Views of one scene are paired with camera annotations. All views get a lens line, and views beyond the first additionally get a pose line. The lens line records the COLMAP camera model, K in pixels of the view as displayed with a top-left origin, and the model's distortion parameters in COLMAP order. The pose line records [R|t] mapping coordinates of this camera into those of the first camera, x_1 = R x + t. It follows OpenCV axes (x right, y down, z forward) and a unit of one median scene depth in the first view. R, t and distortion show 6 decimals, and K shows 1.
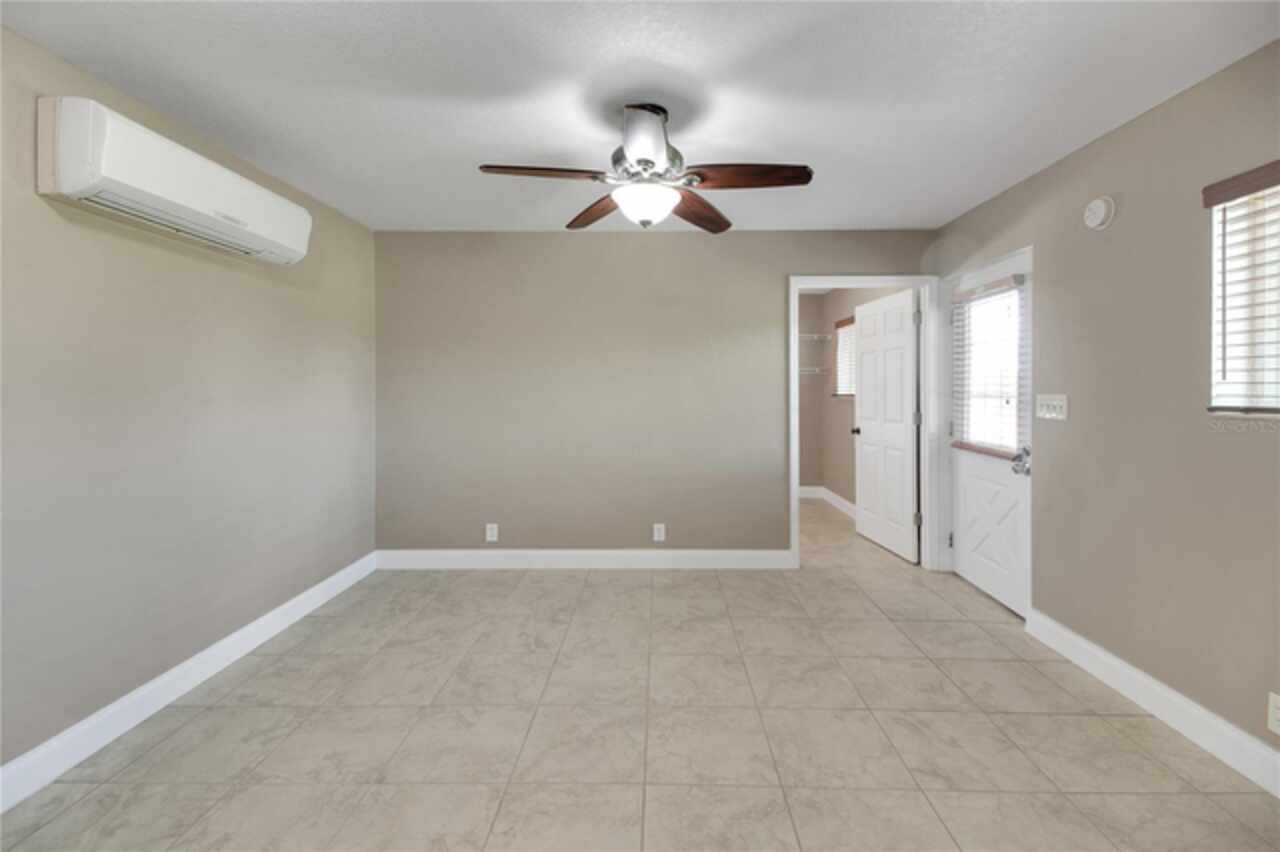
lens RADIAL K [[561.0, 0, 655.9], [0, 561.0, 412.1], [0, 0, 1]] dist [0.030452, -0.000231]
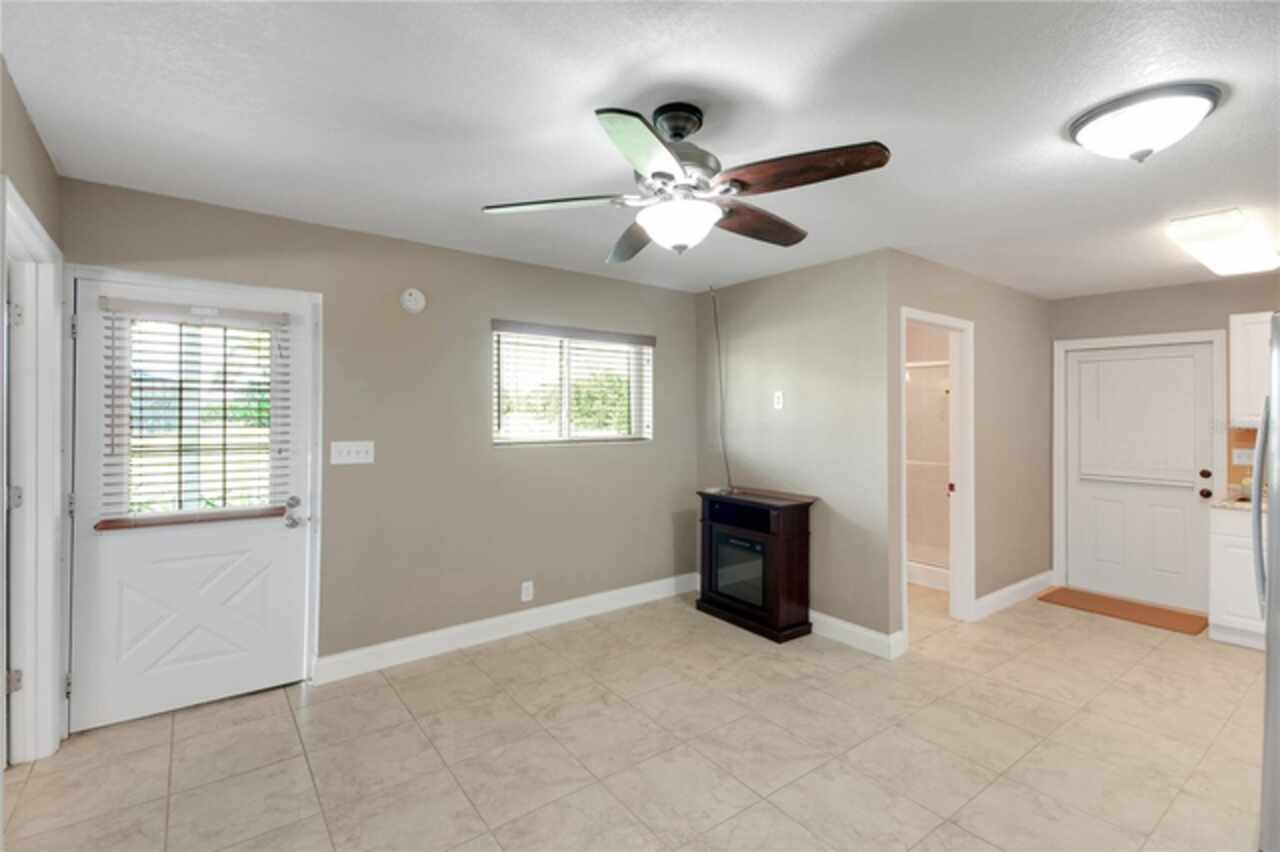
lens RADIAL K [[561.0, 0, 655.9], [0, 561.0, 412.1], [0, 0, 1]] dist [0.030452, -0.000231]
pose [[-0.616181, 0.004390, 0.787593, -0.701537], [0.028697, 0.999446, 0.016881, -0.119531], [-0.787082, 0.033003, -0.615965, 1.658376]]
